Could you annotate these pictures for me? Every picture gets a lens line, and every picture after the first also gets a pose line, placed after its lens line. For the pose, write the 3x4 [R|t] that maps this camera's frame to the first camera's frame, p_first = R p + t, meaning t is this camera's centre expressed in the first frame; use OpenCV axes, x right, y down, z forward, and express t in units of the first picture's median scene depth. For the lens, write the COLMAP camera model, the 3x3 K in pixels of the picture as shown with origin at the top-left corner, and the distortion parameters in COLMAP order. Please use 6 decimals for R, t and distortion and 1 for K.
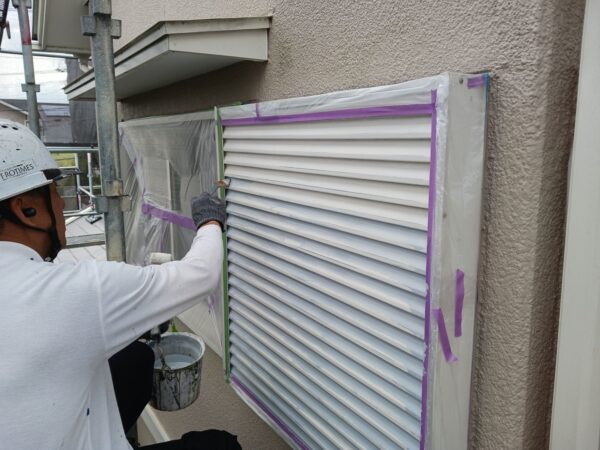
lens RADIAL K [[464.9, 0, 296.3], [0, 464.9, 223.1], [0, 0, 1]] dist [0.006510, -0.018595]
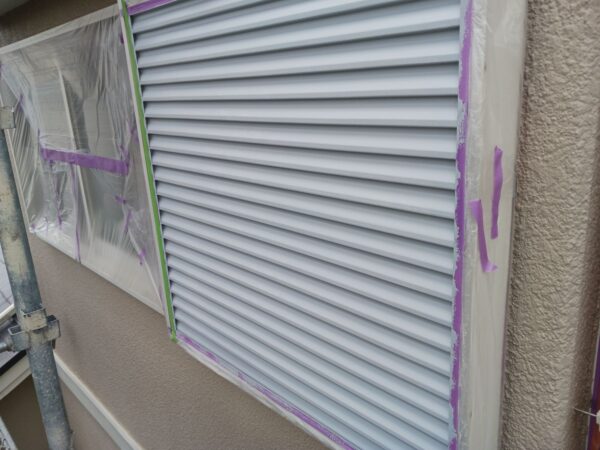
lens RADIAL K [[464.9, 0, 304.1], [0, 464.9, 222.4], [0, 0, 1]] dist [0.006510, -0.018595]
pose [[0.979802, -0.100829, 0.172688, -0.085417], [0.081398, 0.989892, 0.116138, 0.106315], [-0.182653, -0.099736, 0.978106, 0.322062]]
